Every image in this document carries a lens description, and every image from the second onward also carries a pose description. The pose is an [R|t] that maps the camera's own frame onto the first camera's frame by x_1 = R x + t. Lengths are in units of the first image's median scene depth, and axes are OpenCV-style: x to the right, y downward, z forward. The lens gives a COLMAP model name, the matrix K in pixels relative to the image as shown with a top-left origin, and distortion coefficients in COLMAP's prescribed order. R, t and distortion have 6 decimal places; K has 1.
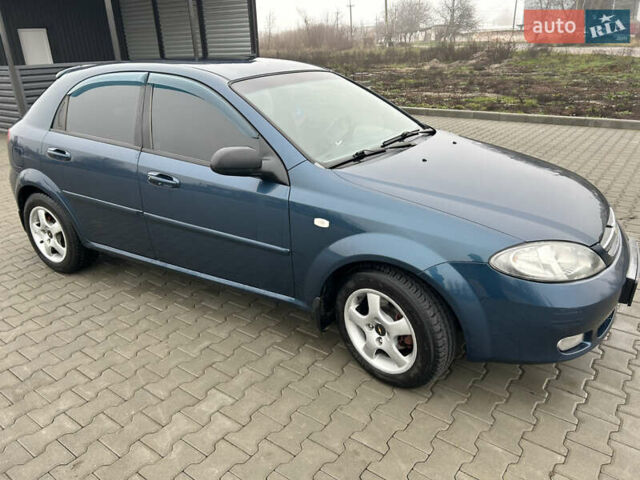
lens RADIAL K [[486.2, 0, 320.0], [0, 486.2, 240.0], [0, 0, 1]] dist [0.060407, -0.055722]
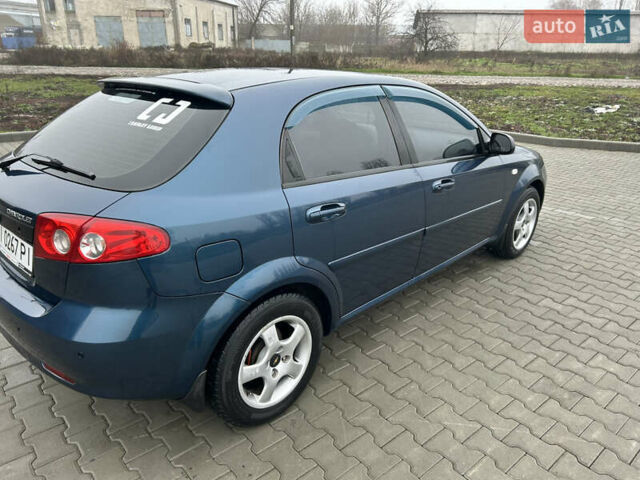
lens RADIAL K [[523.9, 0, 319.9], [0, 523.9, 224.6], [0, 0, 1]] dist [0.044060, -0.006599]
pose [[0.159553, -0.282311, 0.945962, -1.359065], [0.309841, 0.924137, 0.223537, -0.354266], [-0.937305, 0.257432, 0.234920, 0.941537]]
